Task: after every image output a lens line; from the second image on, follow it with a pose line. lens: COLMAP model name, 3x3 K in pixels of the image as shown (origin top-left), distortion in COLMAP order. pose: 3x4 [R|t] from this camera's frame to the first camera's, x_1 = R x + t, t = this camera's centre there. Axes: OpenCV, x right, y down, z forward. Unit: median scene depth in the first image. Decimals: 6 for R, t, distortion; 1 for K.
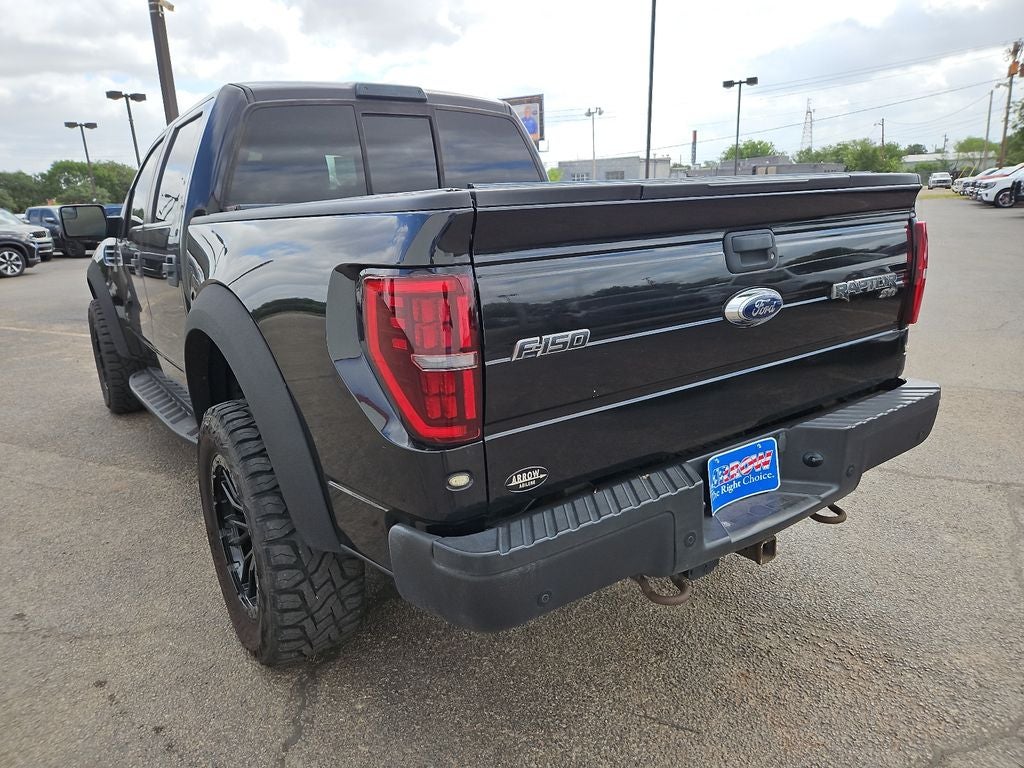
lens RADIAL K [[765.7, 0, 512.0], [0, 765.7, 384.0], [0, 0, 1]] dist [0.081056, -0.090333]
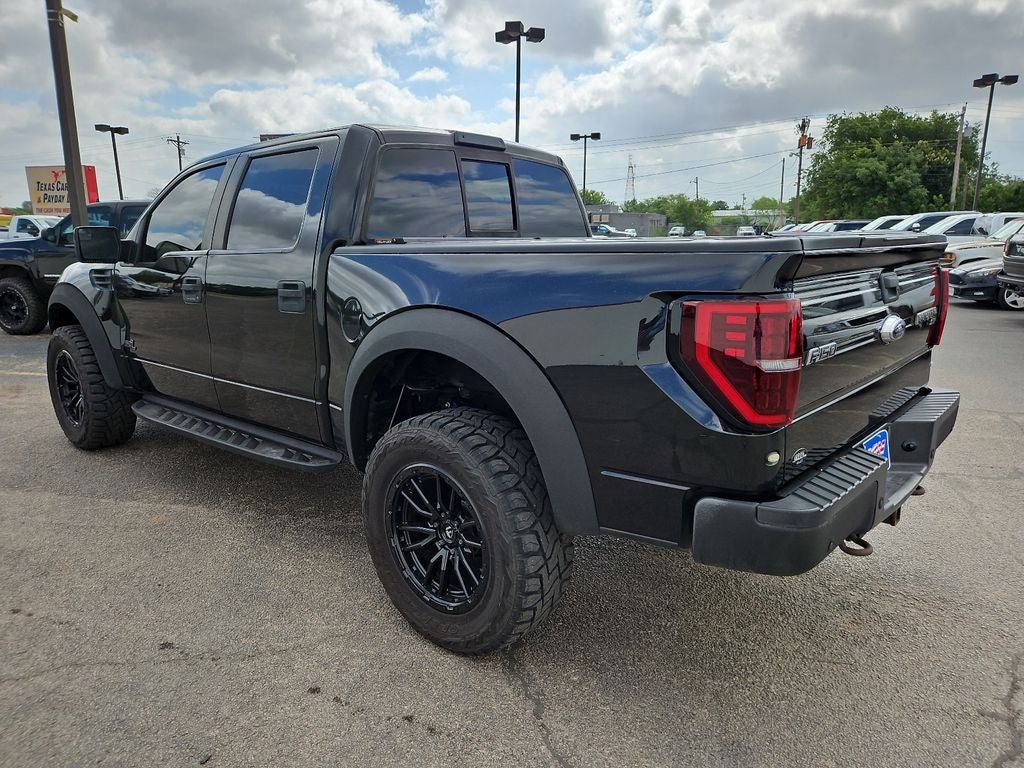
lens RADIAL K [[796.9, 0, 501.5], [0, 796.9, 379.2], [0, 0, 1]] dist [0.110522, -0.141411]
pose [[0.960877, -0.009617, 0.276809, -0.339378], [0.025540, 0.998216, -0.053974, 0.021233], [-0.275796, 0.058932, 0.959408, -0.072190]]
